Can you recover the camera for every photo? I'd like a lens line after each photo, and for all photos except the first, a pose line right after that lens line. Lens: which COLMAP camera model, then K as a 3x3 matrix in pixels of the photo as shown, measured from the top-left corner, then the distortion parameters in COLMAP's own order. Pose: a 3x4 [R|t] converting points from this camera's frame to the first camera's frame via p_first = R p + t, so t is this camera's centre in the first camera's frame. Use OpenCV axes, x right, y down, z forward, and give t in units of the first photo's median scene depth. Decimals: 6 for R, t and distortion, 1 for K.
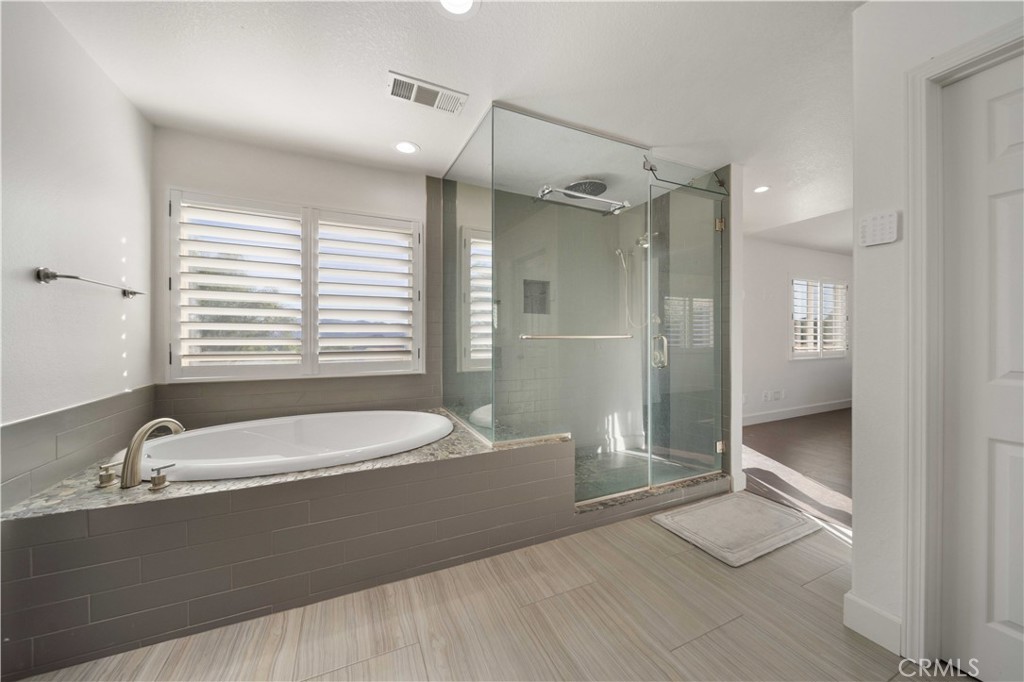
lens RADIAL K [[360.8, 0, 515.4], [0, 360.8, 336.0], [0, 0, 1]] dist [0.000573, -0.000670]
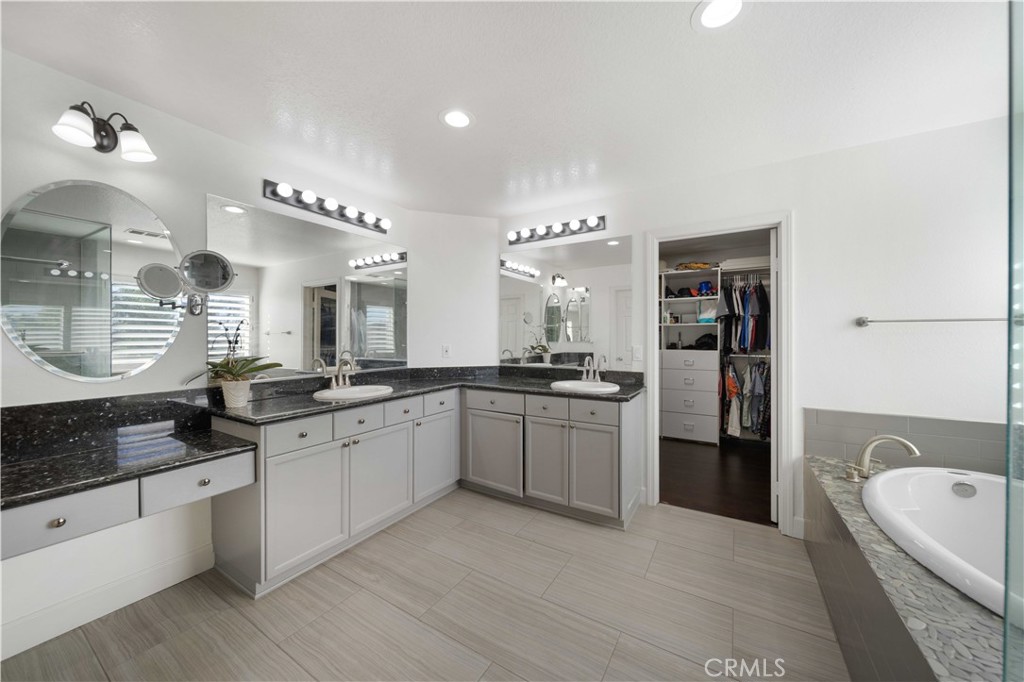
lens RADIAL K [[360.8, 0, 510.7], [0, 360.8, 341.5], [0, 0, 1]] dist [0.000573, -0.000670]
pose [[-0.831477, 0.001557, -0.555557, 0.537336], [-0.001967, 0.999982, 0.005747, -0.062665], [0.555556, 0.005871, -0.831459, 0.987123]]
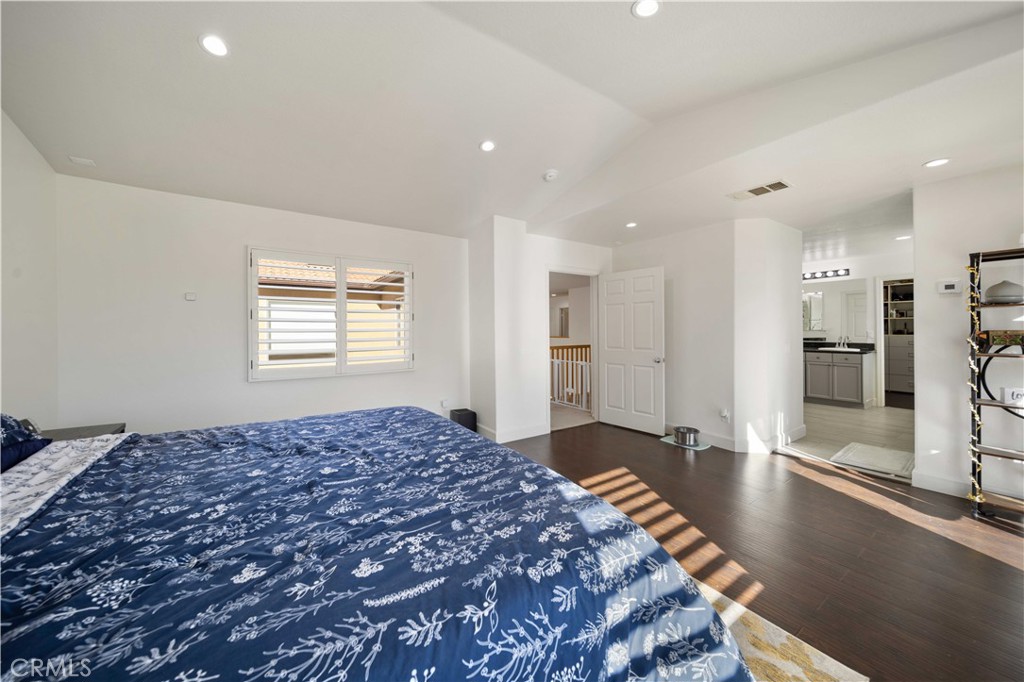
lens RADIAL K [[360.8, 0, 510.6], [0, 360.8, 333.3], [0, 0, 1]] dist [0.000573, -0.000670]
pose [[-0.986929, 0.006533, -0.161021, 2.674048], [0.006361, 0.999979, 0.001588, -0.040596], [0.161028, 0.000543, -0.986950, 2.495023]]
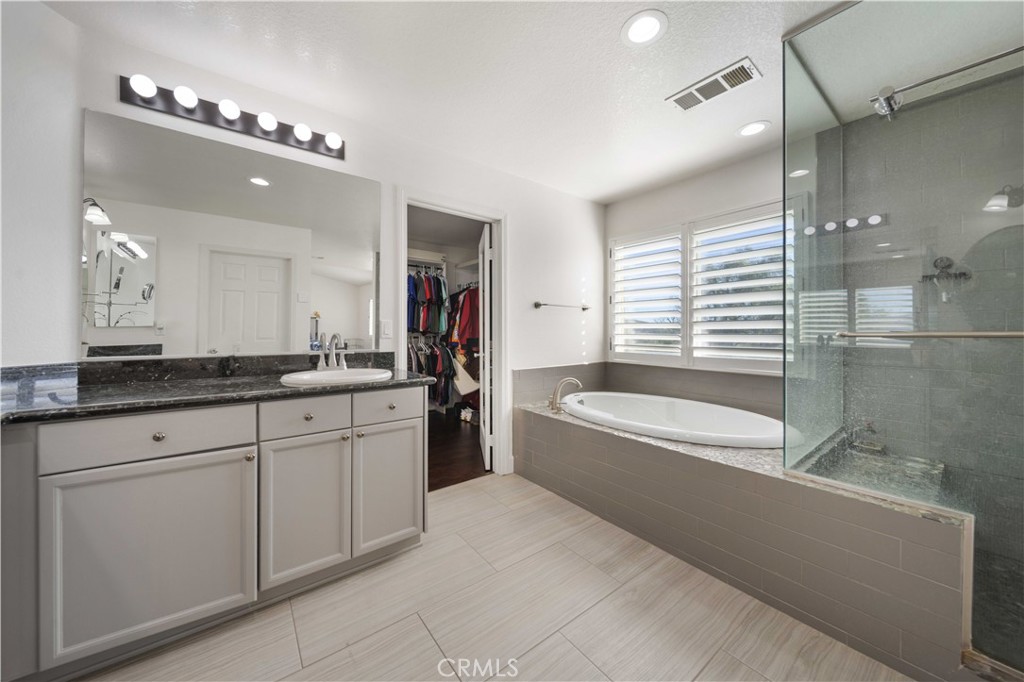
lens RADIAL K [[360.8, 0, 516.4], [0, 360.8, 330.0], [0, 0, 1]] dist [0.000573, -0.000670]
pose [[0.227337, -0.006347, -0.973796, 0.563088], [-0.001133, 0.999976, -0.006782, -0.000408], [0.973816, 0.002645, 0.227324, 0.247921]]
